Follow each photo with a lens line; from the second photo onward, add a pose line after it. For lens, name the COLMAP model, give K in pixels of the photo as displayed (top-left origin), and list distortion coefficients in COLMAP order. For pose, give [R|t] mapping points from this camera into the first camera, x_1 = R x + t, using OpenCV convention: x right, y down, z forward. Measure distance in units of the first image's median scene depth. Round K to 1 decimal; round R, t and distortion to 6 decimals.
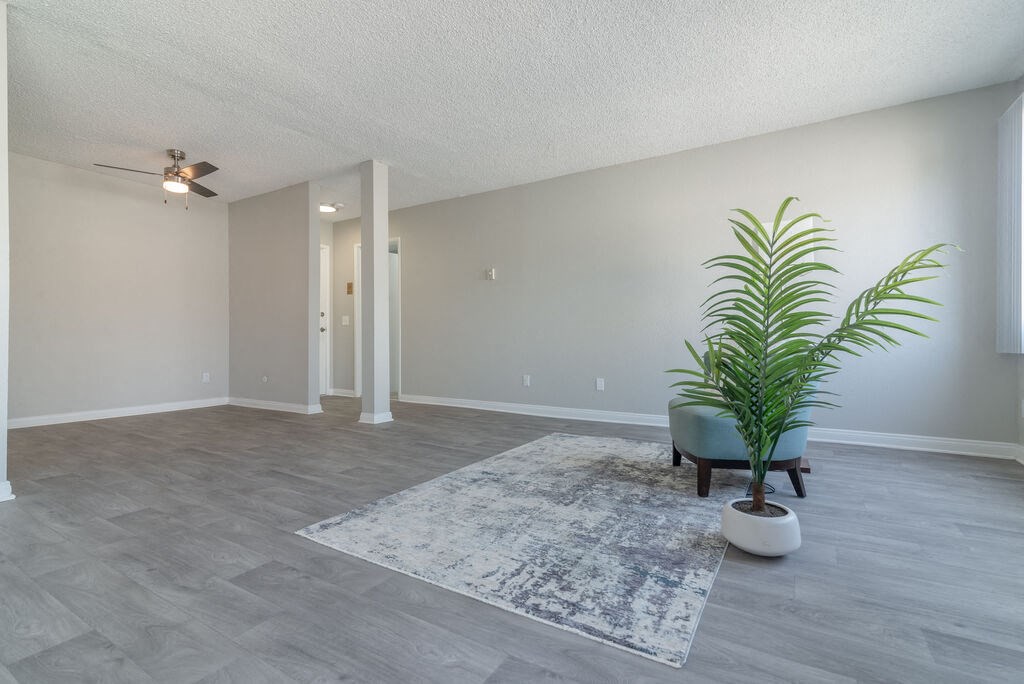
lens RADIAL K [[465.6, 0, 511.2], [0, 465.6, 342.5], [0, 0, 1]] dist [0.011868, -0.001380]
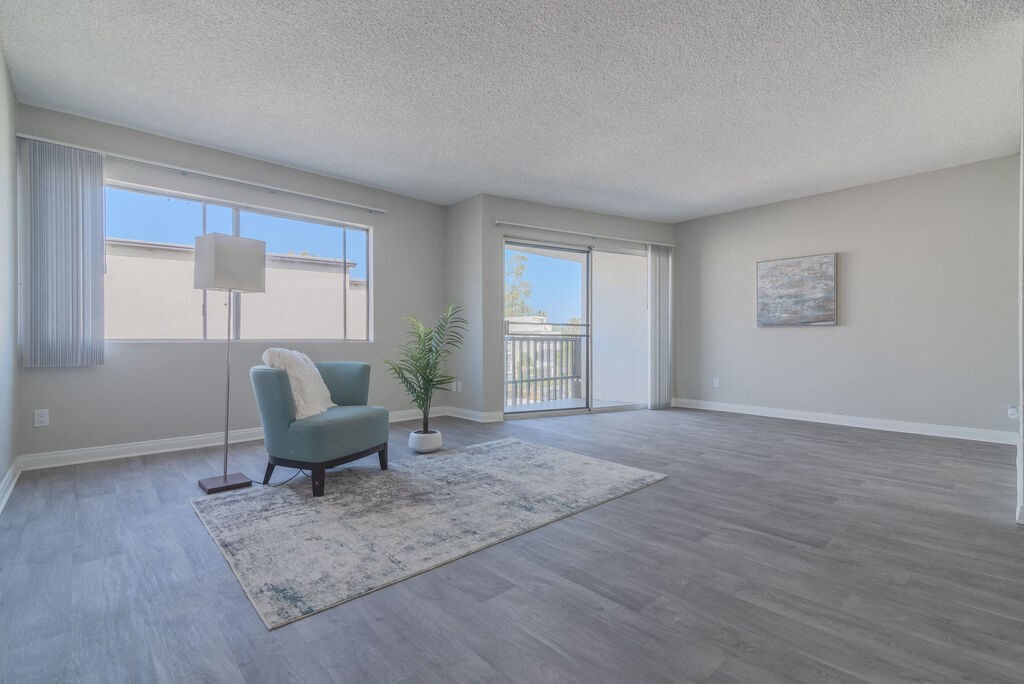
lens RADIAL K [[465.6, 0, 508.3], [0, 465.6, 339.6], [0, 0, 1]] dist [0.011868, -0.001380]
pose [[-0.962030, -0.000184, 0.272942, -0.349173], [-0.000433, 1.000000, -0.000850, -0.055085], [-0.272942, -0.000936, -0.962030, 2.506065]]
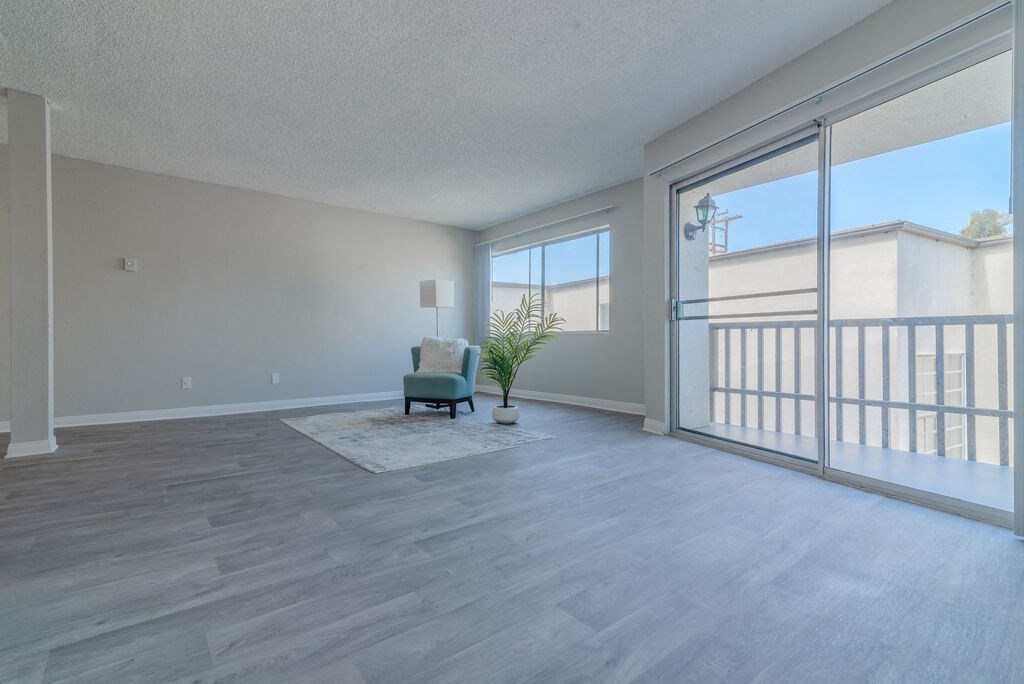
lens RADIAL K [[465.6, 0, 510.6], [0, 465.6, 345.2], [0, 0, 1]] dist [0.011868, -0.001380]
pose [[0.333212, -0.008048, 0.942818, -1.574549], [0.004405, 0.999966, 0.006979, 0.000574], [-0.942842, 0.001828, 0.333236, 0.112885]]
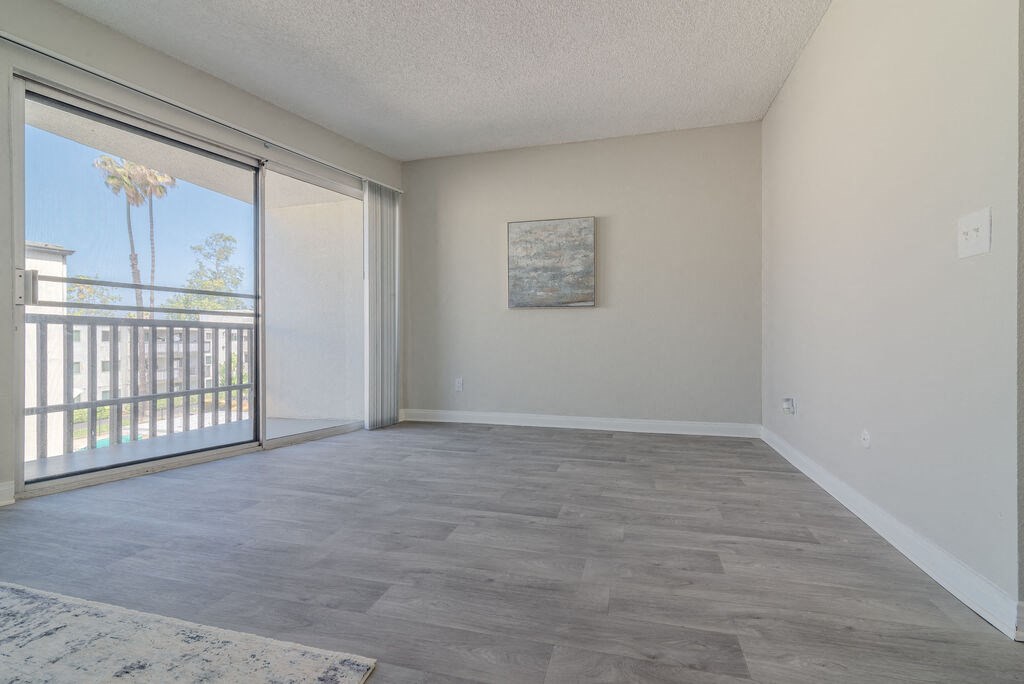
lens RADIAL K [[465.6, 0, 513.4], [0, 465.6, 342.4], [0, 0, 1]] dist [0.011868, -0.001380]
pose [[-0.958270, 0.003439, -0.285843, -0.431446], [0.001438, 0.999973, 0.007210, 0.002186], [0.285860, 0.006499, -0.958249, 1.504451]]
